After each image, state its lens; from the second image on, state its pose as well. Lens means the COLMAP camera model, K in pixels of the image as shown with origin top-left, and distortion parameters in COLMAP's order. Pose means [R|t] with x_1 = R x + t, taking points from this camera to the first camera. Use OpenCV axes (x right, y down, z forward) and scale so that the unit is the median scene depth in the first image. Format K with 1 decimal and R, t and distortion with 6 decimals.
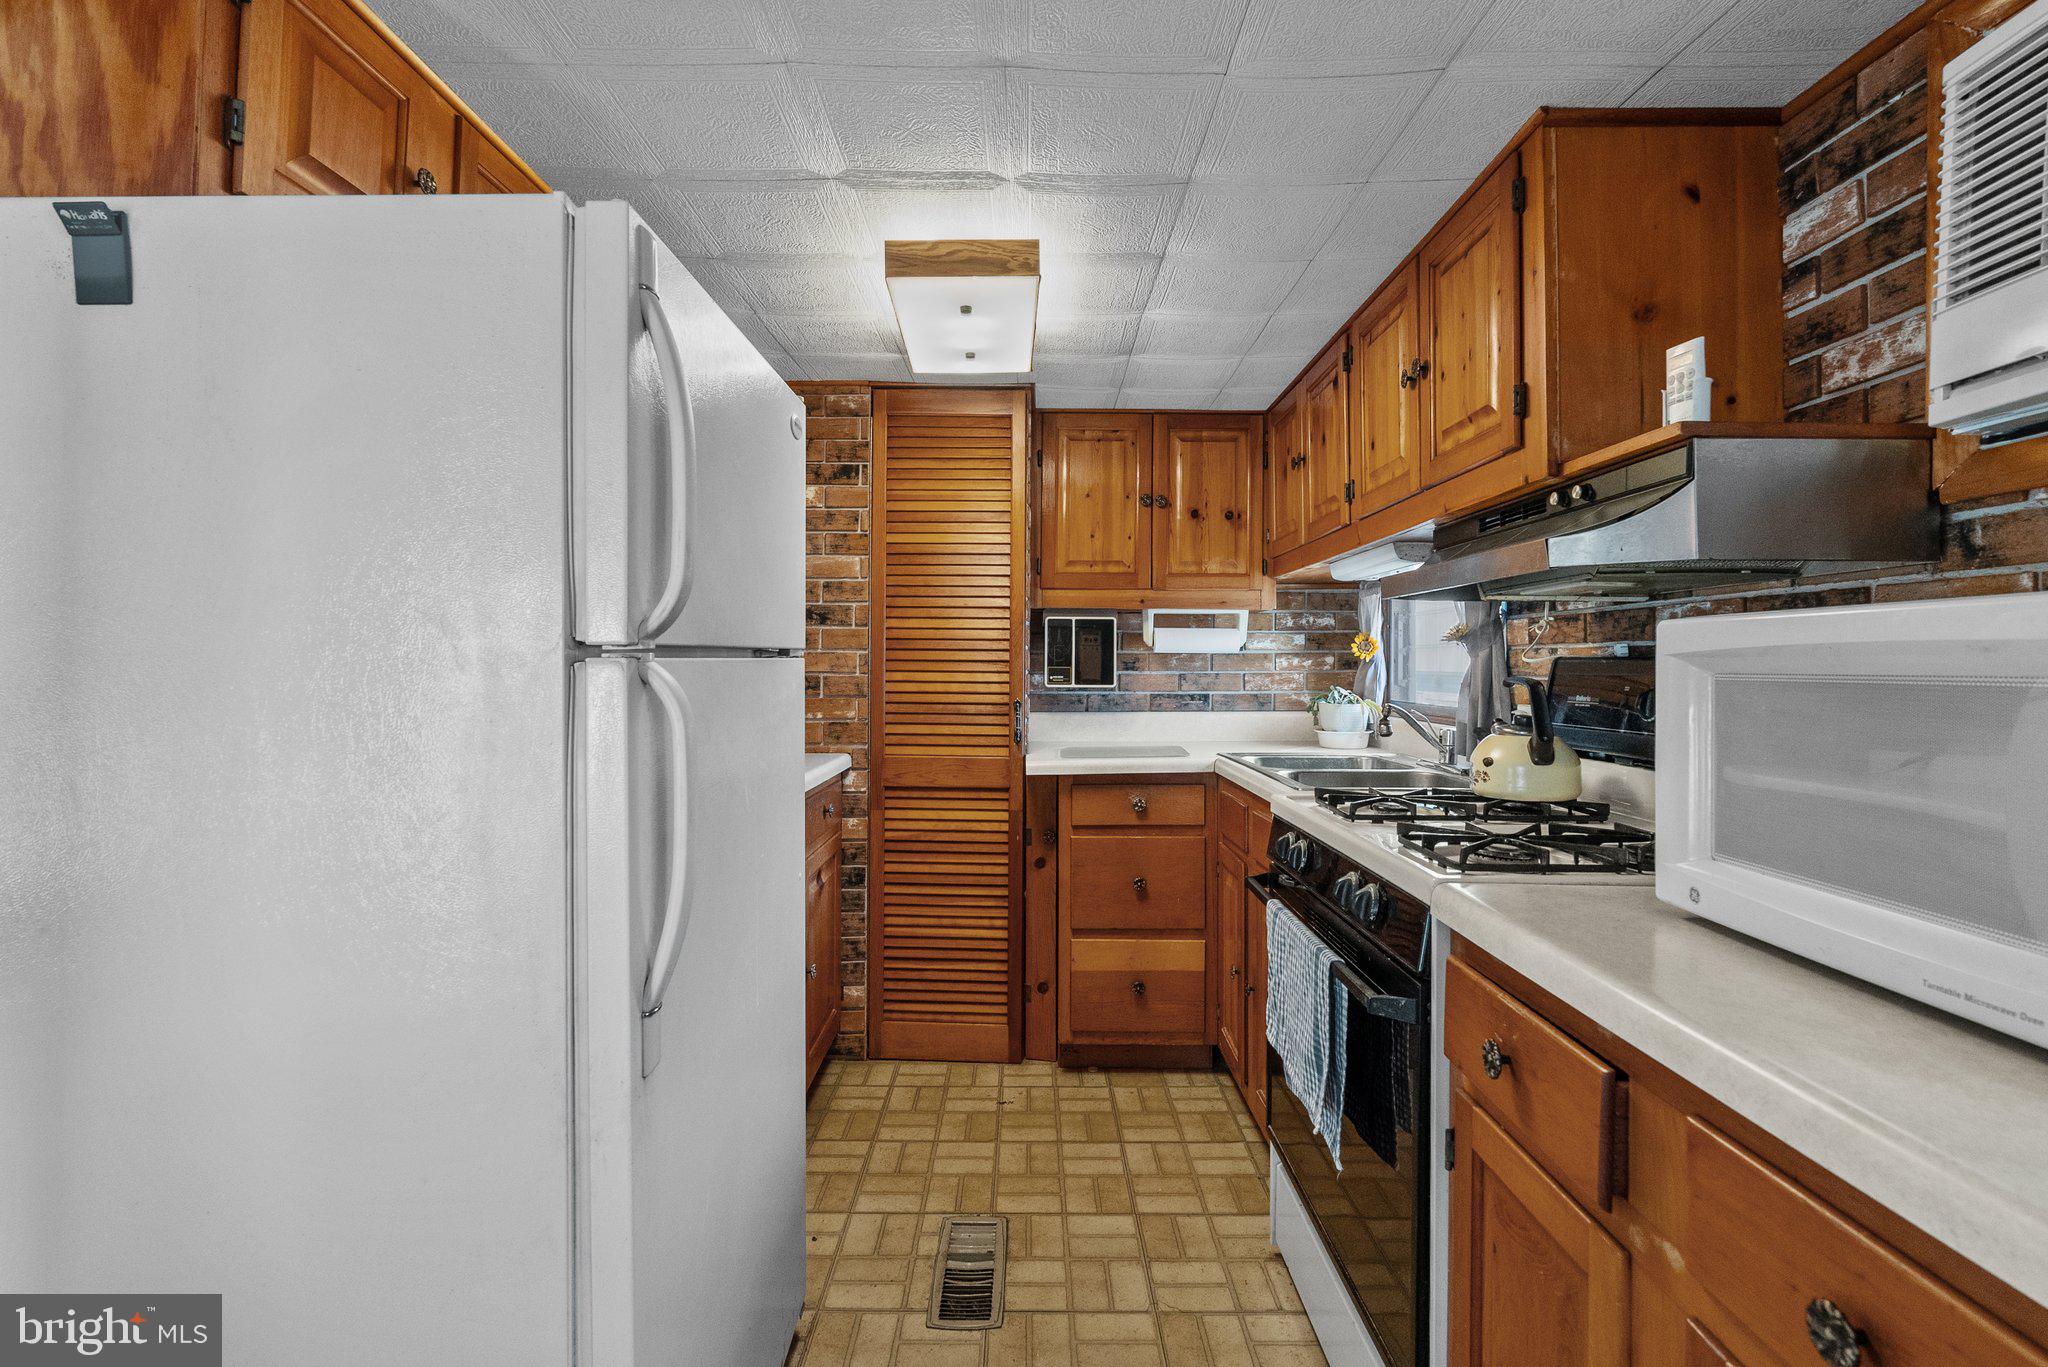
lens RADIAL K [[953.6, 0, 1023.9], [0, 953.6, 653.6], [0, 0, 1]] dist [-0.002846, 0.009157]
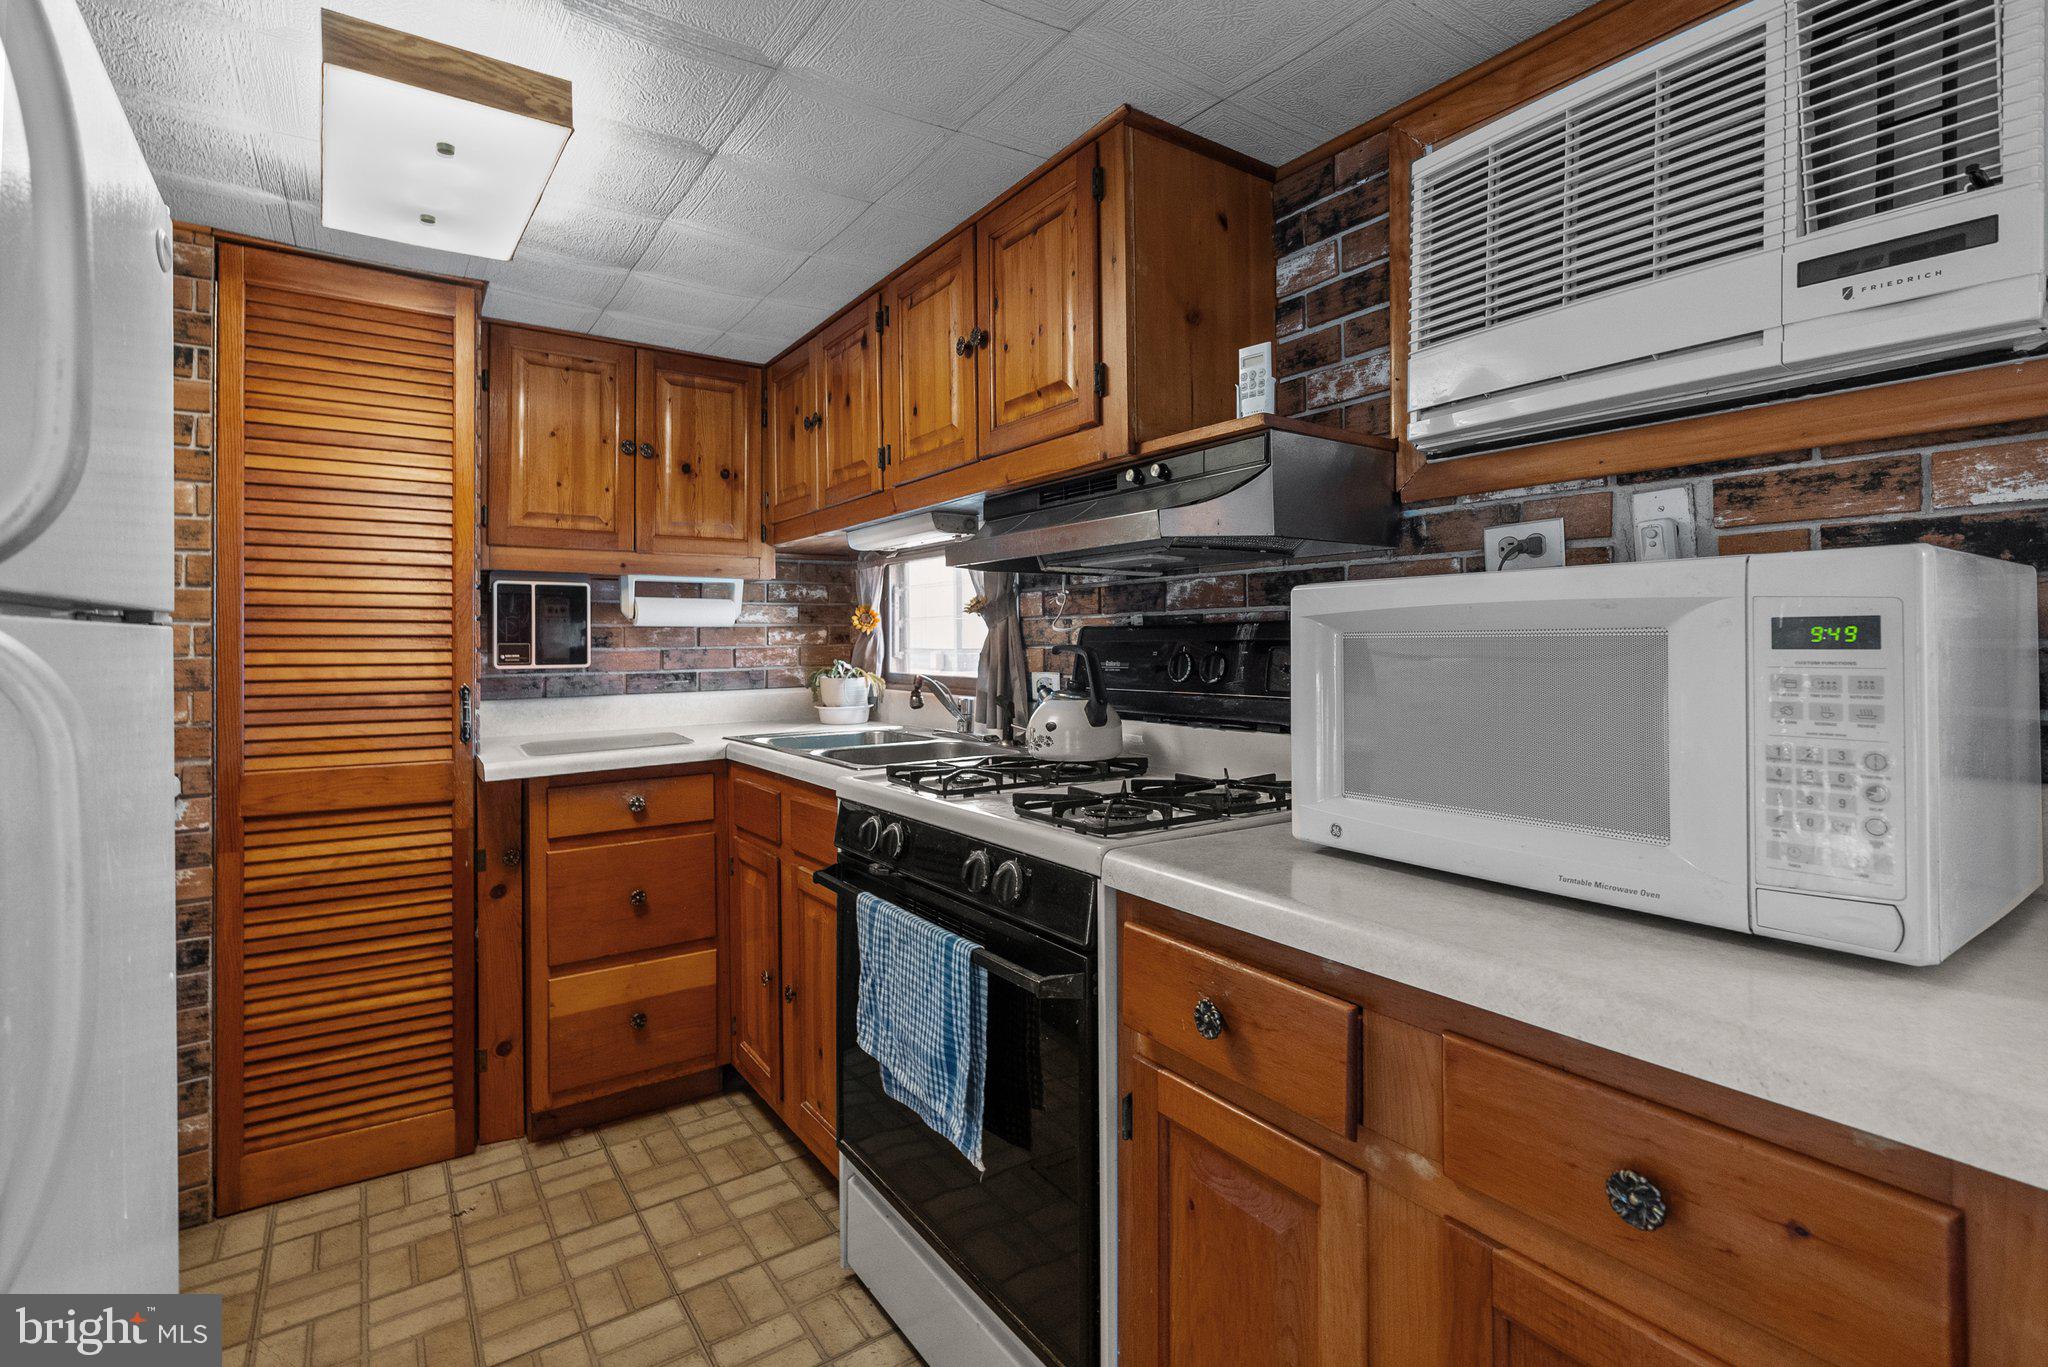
lens RADIAL K [[958.5, 0, 1027.0], [0, 958.5, 633.5], [0, 0, 1]] dist [-0.000201, 0.002164]
pose [[0.816666, -0.004822, 0.577090, -0.092581], [0.004145, 0.999988, 0.002489, 0.006537], [-0.577095, 0.000360, 0.816677, 0.110662]]
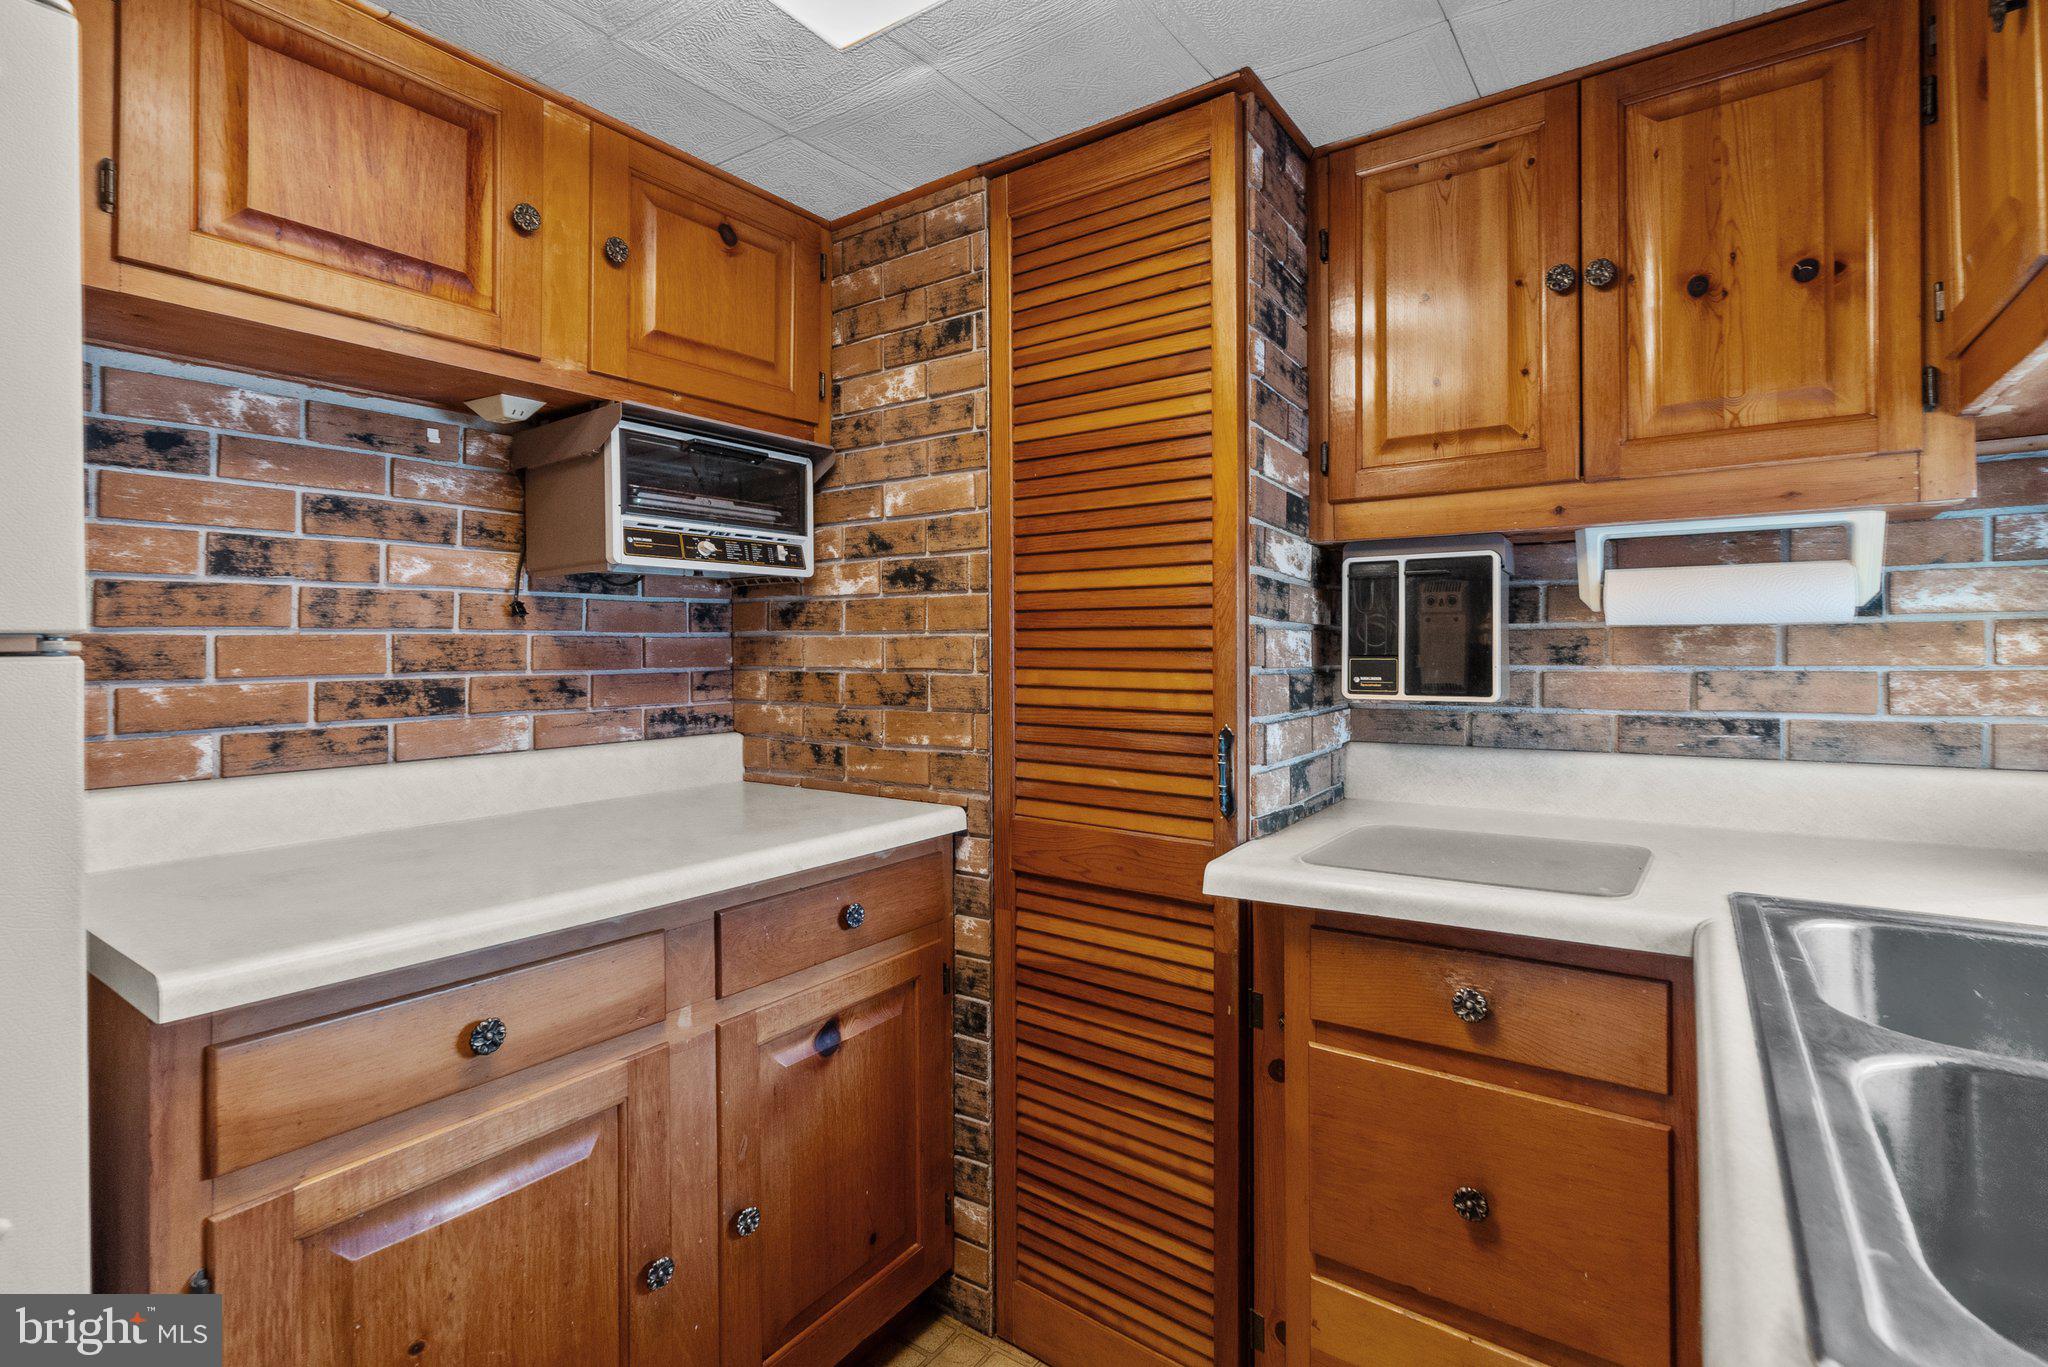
lens RADIAL K [[961.0, 0, 1018.8], [0, 961.0, 643.0], [0, 0, 1]] dist [-0.016023, 0.008907]
pose [[0.821656, -0.011864, -0.569860, 0.206513], [0.015255, 0.999883, 0.001178, 0.003070], [0.569779, -0.009661, 0.821741, 0.593898]]
